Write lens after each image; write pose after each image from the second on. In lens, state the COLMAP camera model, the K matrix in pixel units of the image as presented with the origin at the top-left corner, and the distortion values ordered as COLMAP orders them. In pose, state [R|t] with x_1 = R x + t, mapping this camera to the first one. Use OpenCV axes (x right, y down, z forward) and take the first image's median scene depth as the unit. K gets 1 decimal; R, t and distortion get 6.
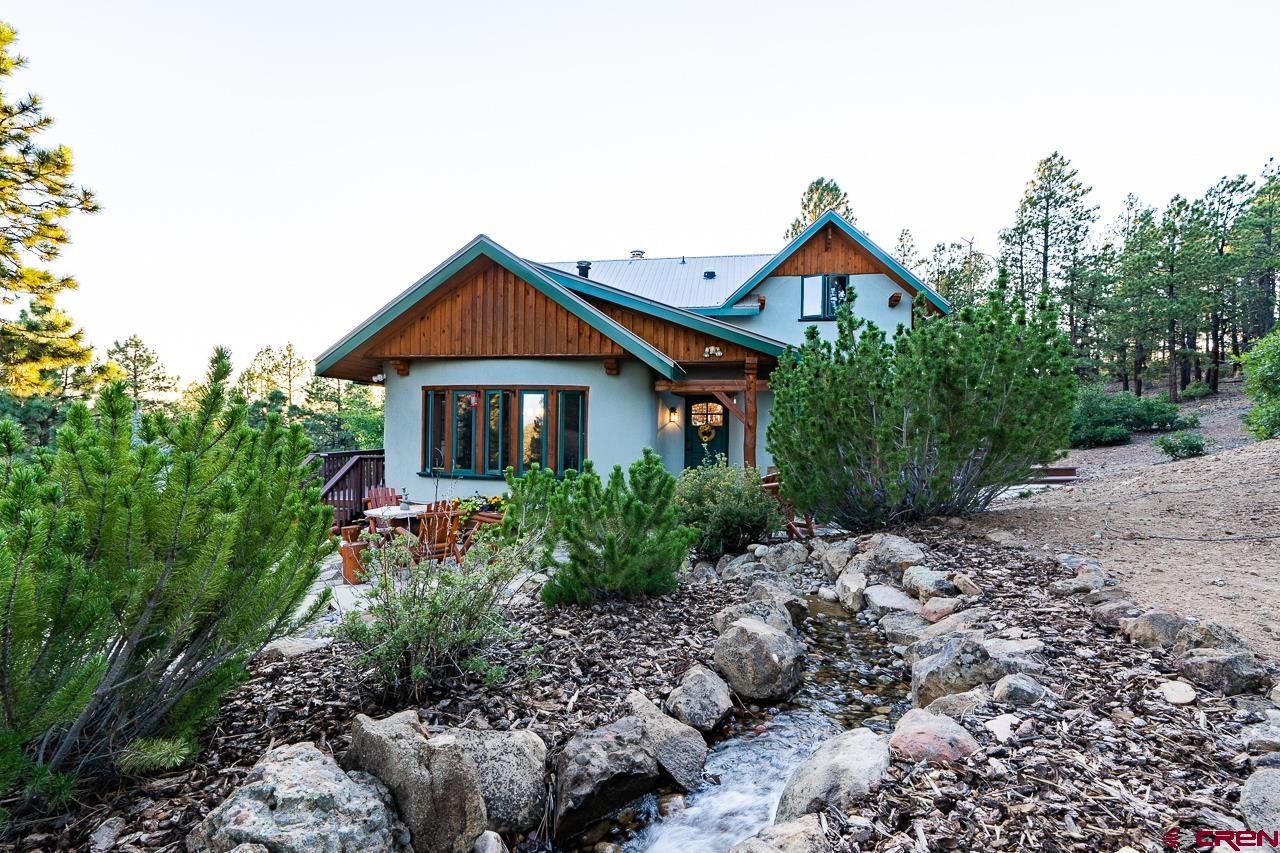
lens RADIAL K [[581.1, 0, 633.4], [0, 581.1, 426.4], [0, 0, 1]] dist [-0.009332, 0.000186]
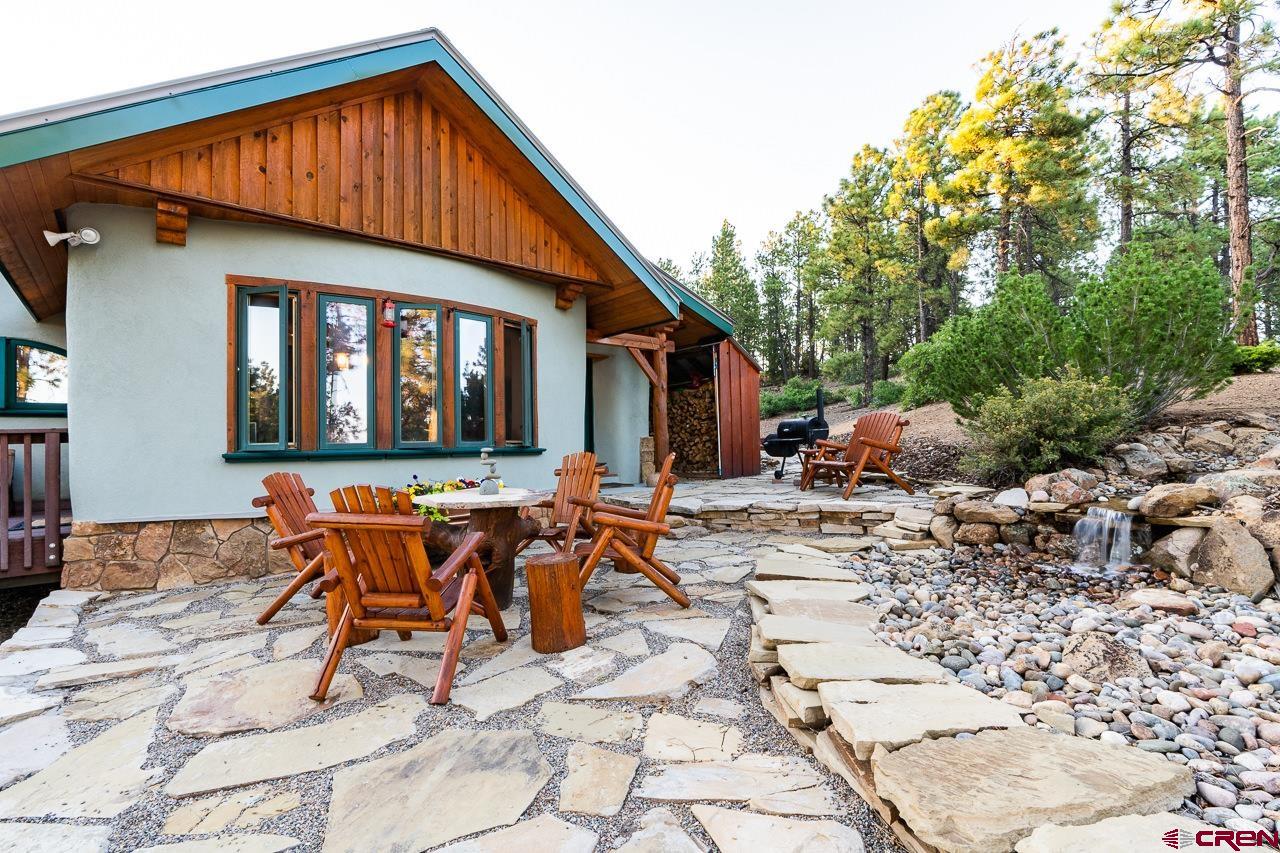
lens RADIAL K [[581.1, 0, 633.4], [0, 581.1, 426.4], [0, 0, 1]] dist [-0.009332, 0.000186]
pose [[0.627010, 0.002878, 0.779006, -0.556747], [0.030633, 0.999129, -0.028347, 0.085015], [-0.778408, 0.041637, 0.626376, 0.468491]]
